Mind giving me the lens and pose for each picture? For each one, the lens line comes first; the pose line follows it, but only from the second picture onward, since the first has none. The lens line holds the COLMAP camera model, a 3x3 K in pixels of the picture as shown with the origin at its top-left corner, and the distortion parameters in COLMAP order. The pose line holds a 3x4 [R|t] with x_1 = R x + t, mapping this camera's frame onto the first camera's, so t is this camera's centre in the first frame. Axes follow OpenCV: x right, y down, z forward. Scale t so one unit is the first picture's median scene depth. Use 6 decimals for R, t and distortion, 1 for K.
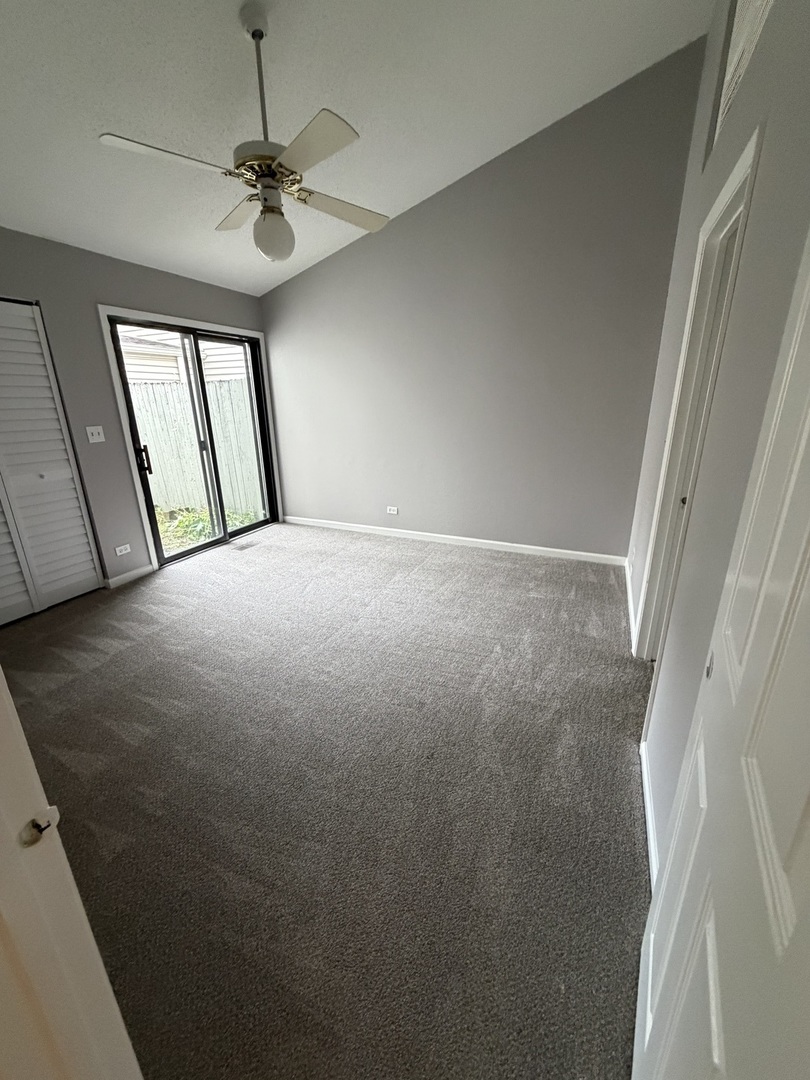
lens RADIAL K [[432.2, 0, 407.8], [0, 432.2, 538.3], [0, 0, 1]] dist [-0.000479, -0.000172]
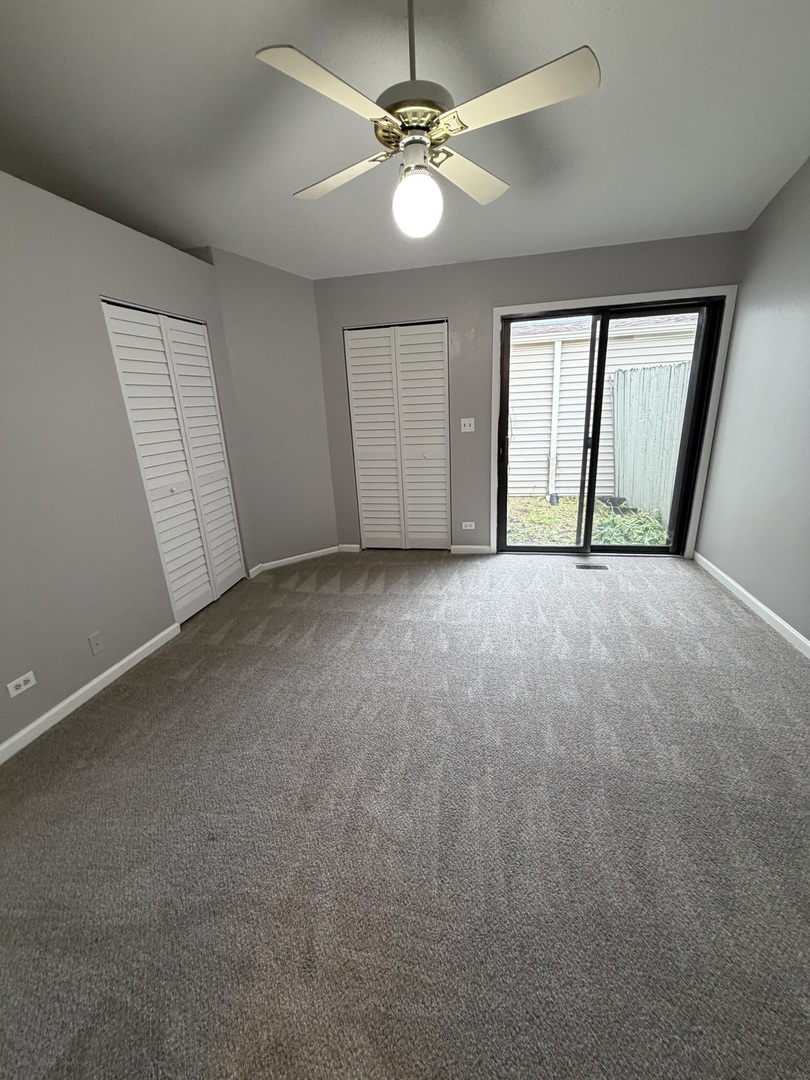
lens RADIAL K [[432.2, 0, 407.8], [0, 432.2, 538.3], [0, 0, 1]] dist [-0.000479, -0.000172]
pose [[0.216730, 0.305115, -0.927326, 0.383613], [-0.259515, 0.933732, 0.246570, -0.182870], [0.941106, 0.187216, 0.281550, 0.523054]]
